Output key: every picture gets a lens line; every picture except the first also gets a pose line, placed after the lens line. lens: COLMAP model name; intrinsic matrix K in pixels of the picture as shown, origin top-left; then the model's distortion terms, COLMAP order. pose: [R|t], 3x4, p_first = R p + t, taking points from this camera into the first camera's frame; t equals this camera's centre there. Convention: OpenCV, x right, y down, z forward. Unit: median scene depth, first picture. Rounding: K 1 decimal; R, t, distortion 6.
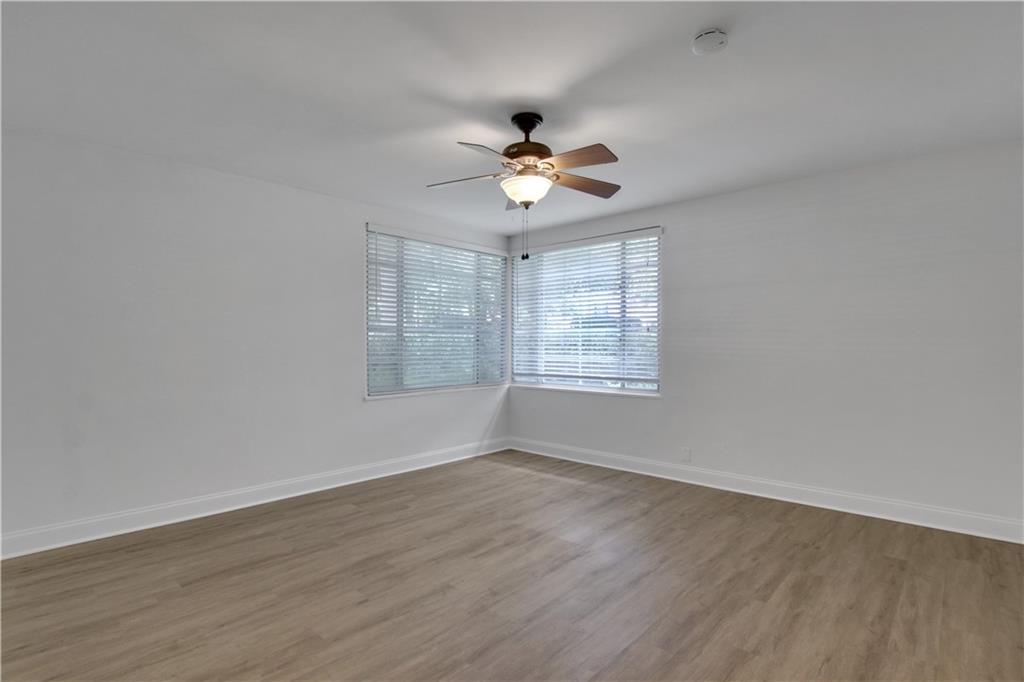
lens RADIAL K [[504.6, 0, 510.2], [0, 504.6, 344.7], [0, 0, 1]] dist [-0.040836, 0.001419]
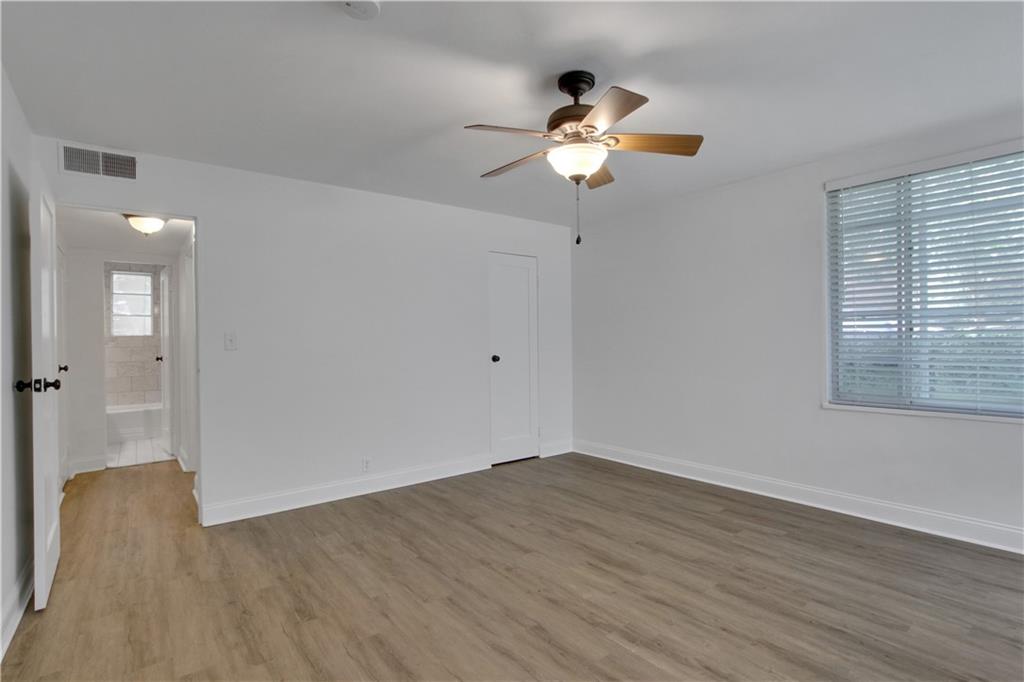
lens RADIAL K [[504.6, 0, 510.8], [0, 504.6, 338.8], [0, 0, 1]] dist [-0.040836, 0.001419]
pose [[-0.163423, 0.000874, -0.986556, 0.793924], [0.005966, 0.999982, -0.000102, -0.001035], [0.986538, -0.005902, -0.163425, 0.904247]]
